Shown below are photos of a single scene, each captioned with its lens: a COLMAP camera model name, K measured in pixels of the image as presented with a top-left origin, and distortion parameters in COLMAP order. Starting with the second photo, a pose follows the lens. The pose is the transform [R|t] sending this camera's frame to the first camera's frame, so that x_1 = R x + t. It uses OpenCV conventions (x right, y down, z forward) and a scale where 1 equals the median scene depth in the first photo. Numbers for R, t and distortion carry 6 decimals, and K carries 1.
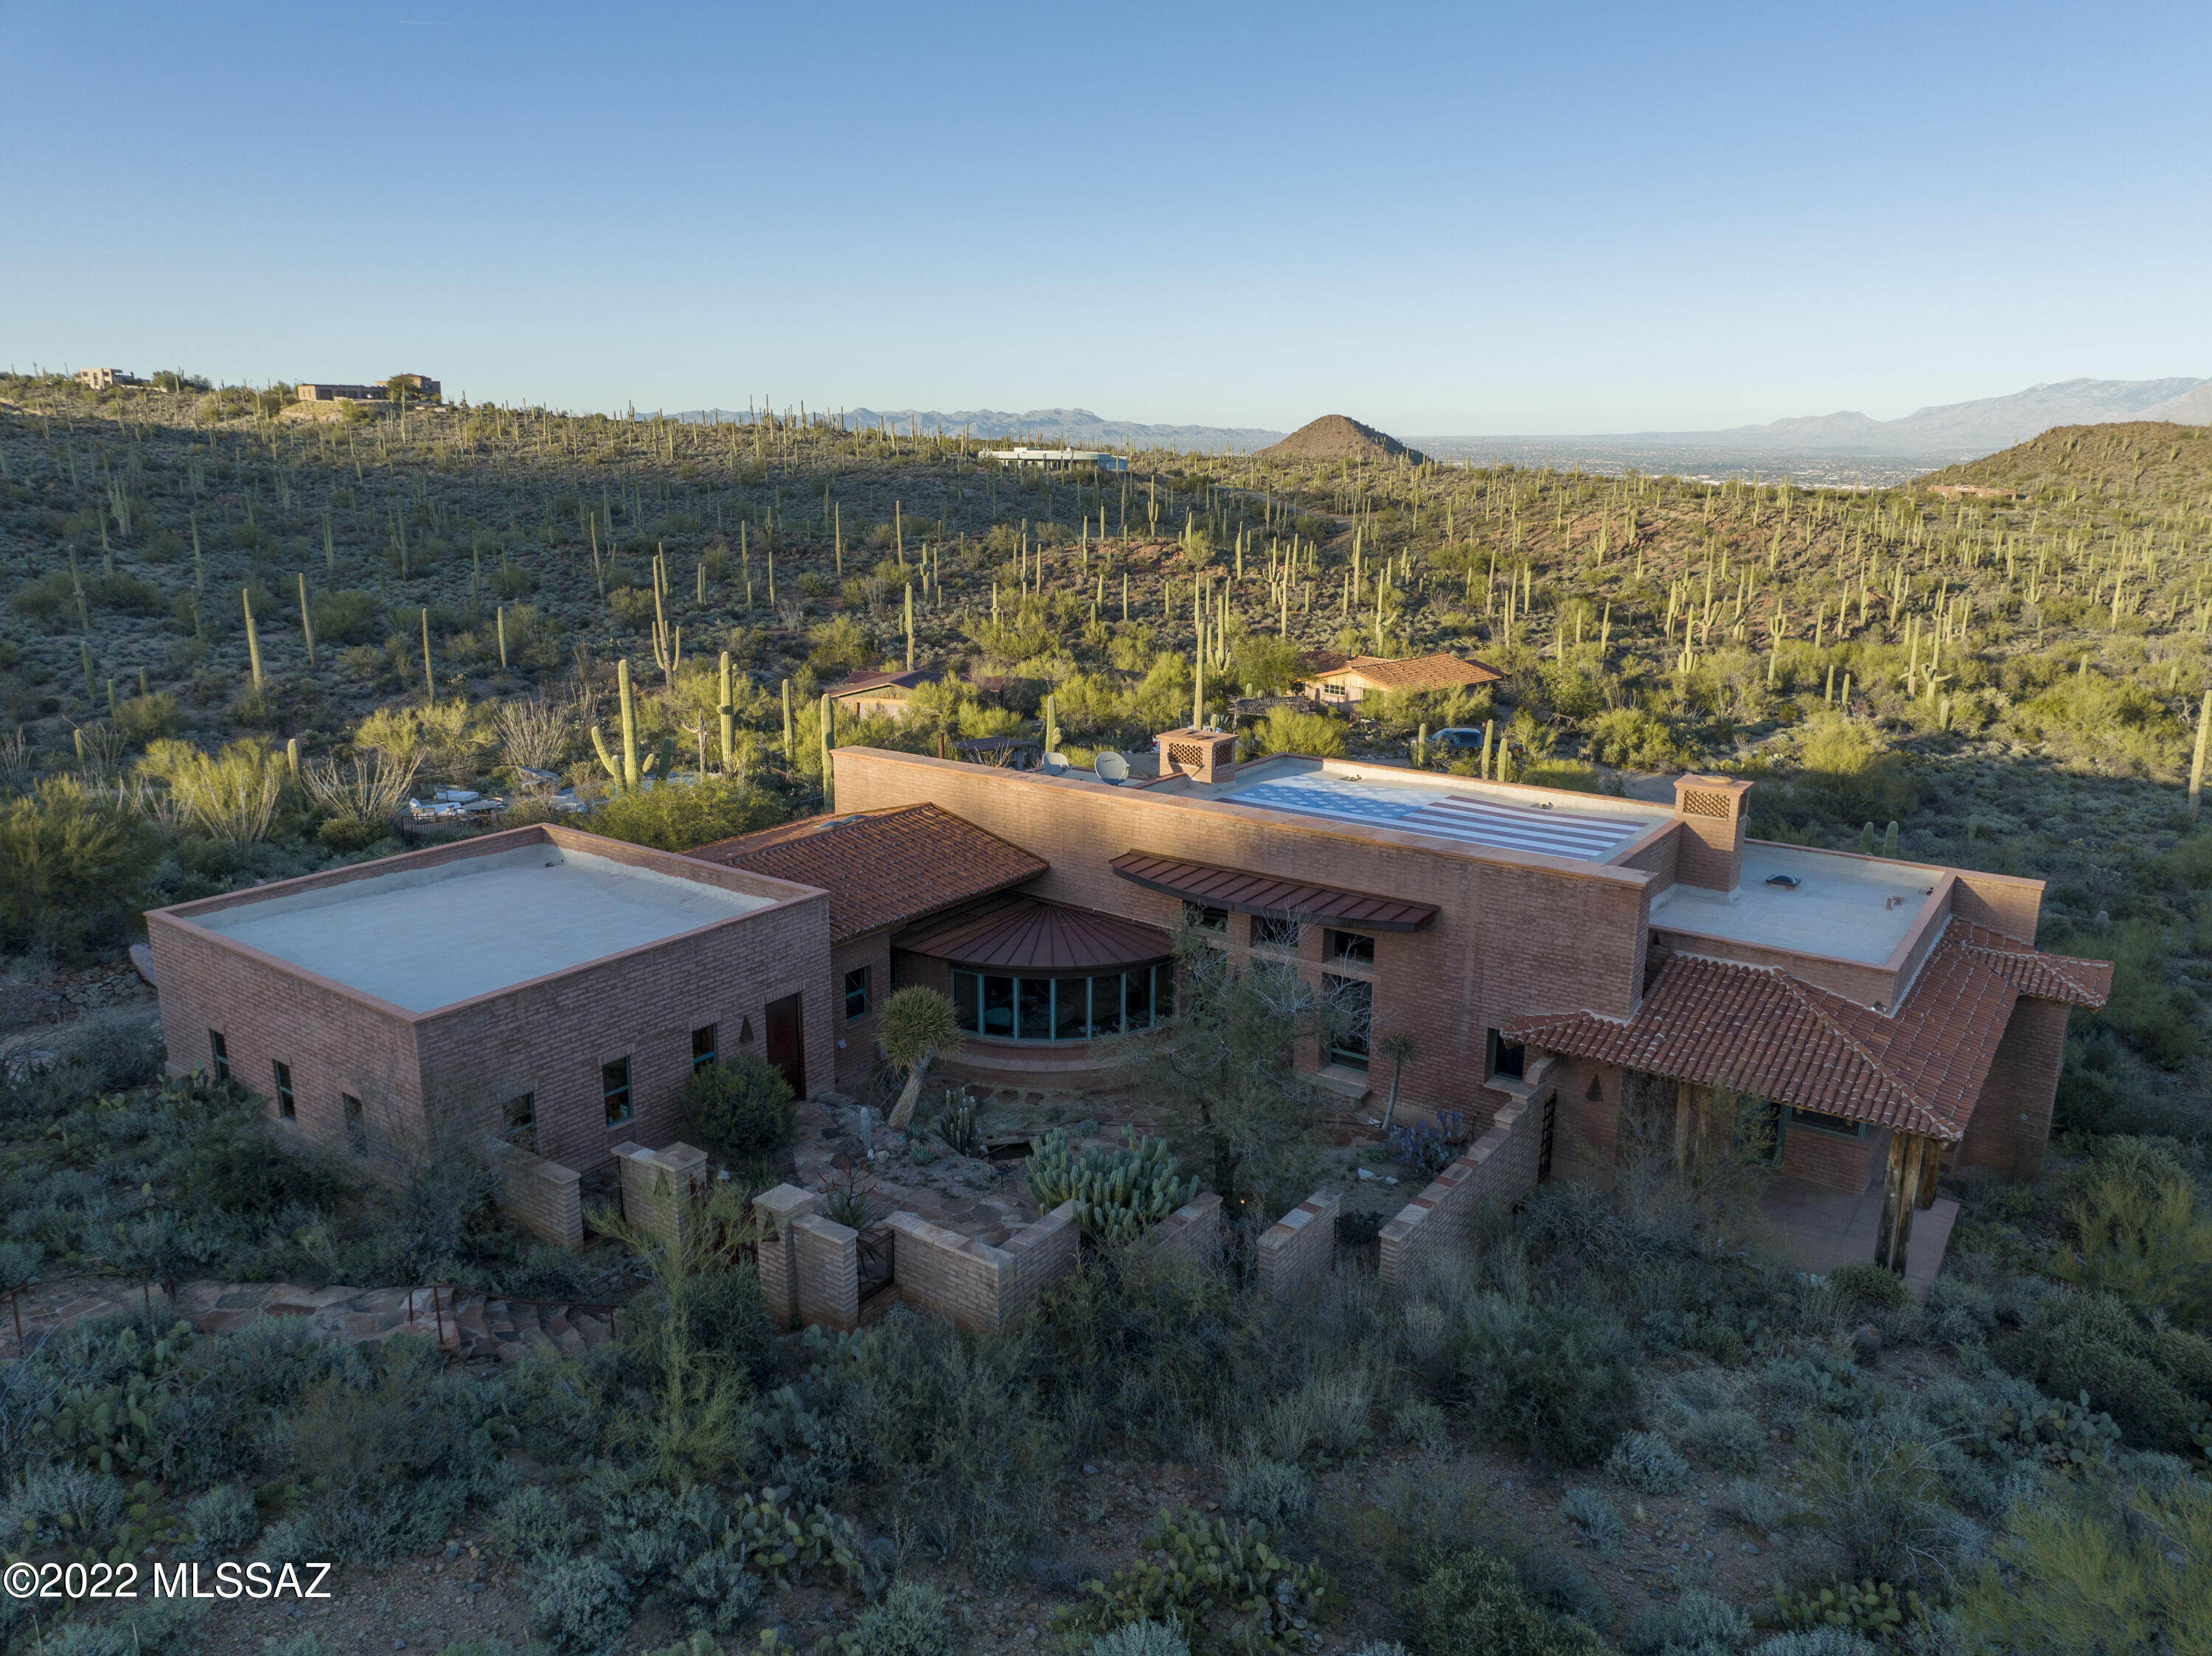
lens RADIAL K [[1552.3, 0, 1115.7], [0, 1552.3, 827.1], [0, 0, 1]] dist [-0.034012, 0.001594]
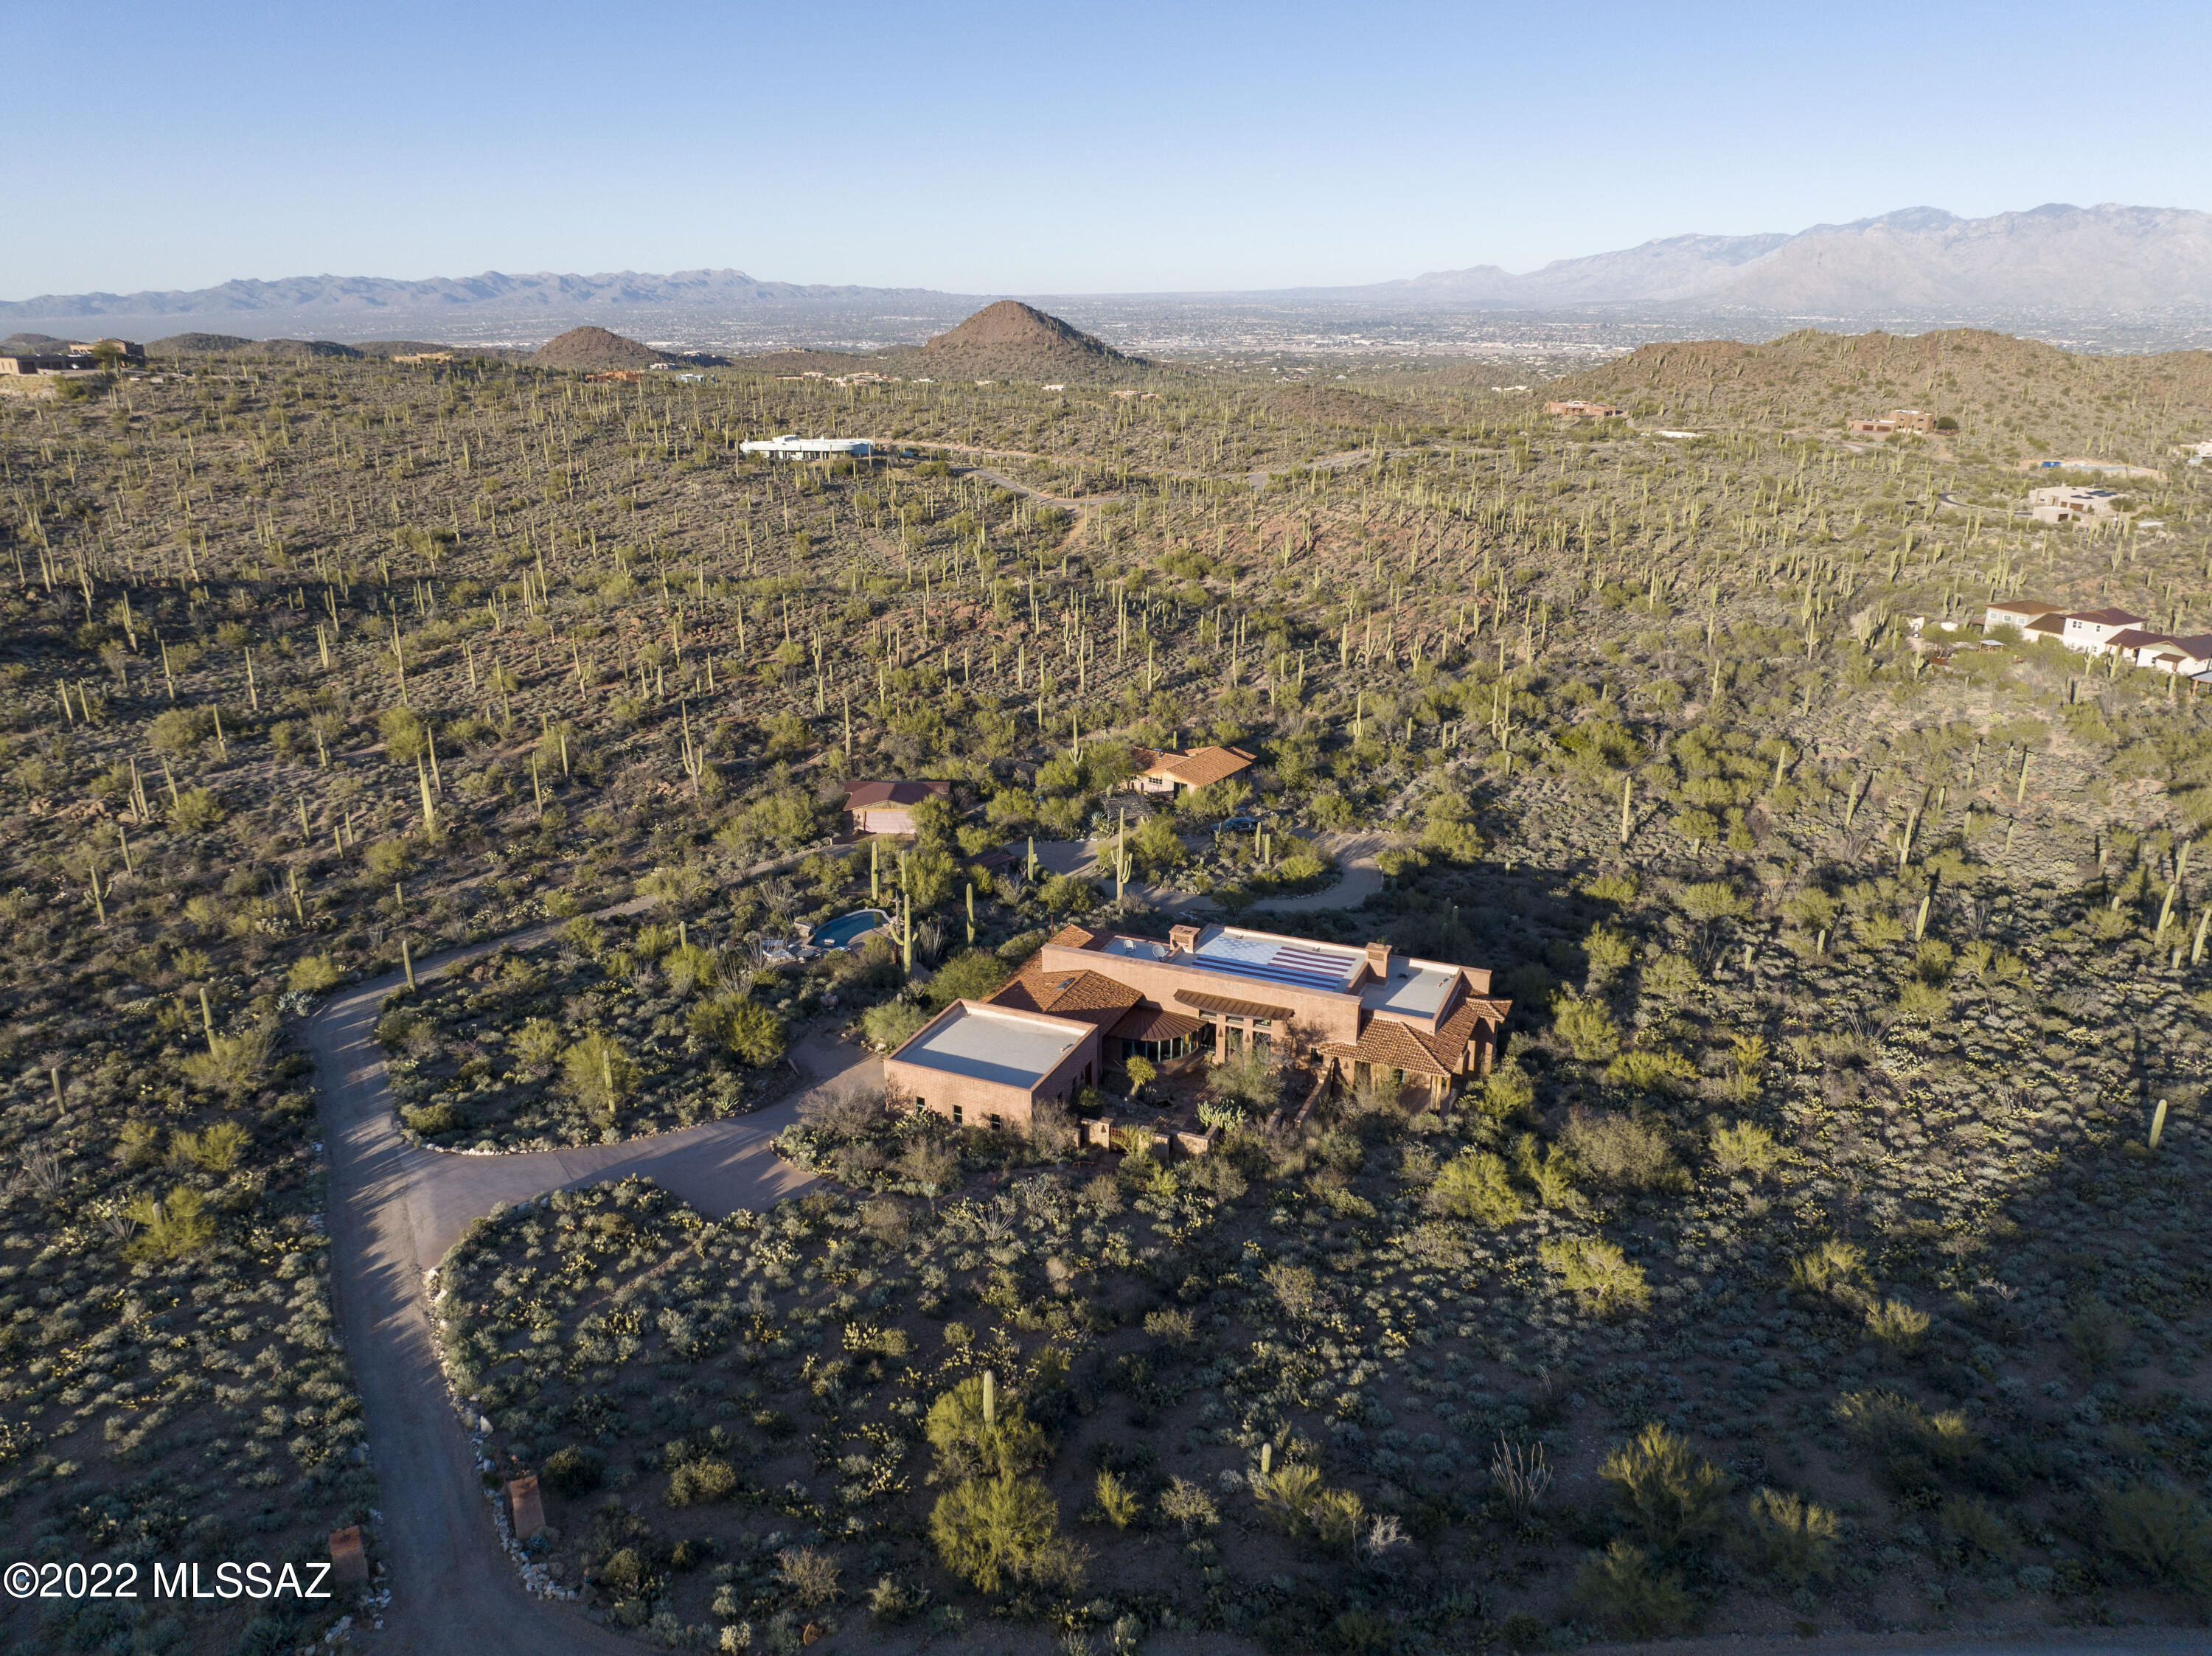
lens RADIAL K [[1552.3, 0, 1115.7], [0, 1552.3, 827.1], [0, 0, 1]] dist [-0.034012, 0.001594]
pose [[0.978041, -0.071281, 0.195842, -0.618096], [0.054247, 0.994371, 0.091009, -0.530168], [-0.201227, -0.078387, 0.976403, -1.643559]]
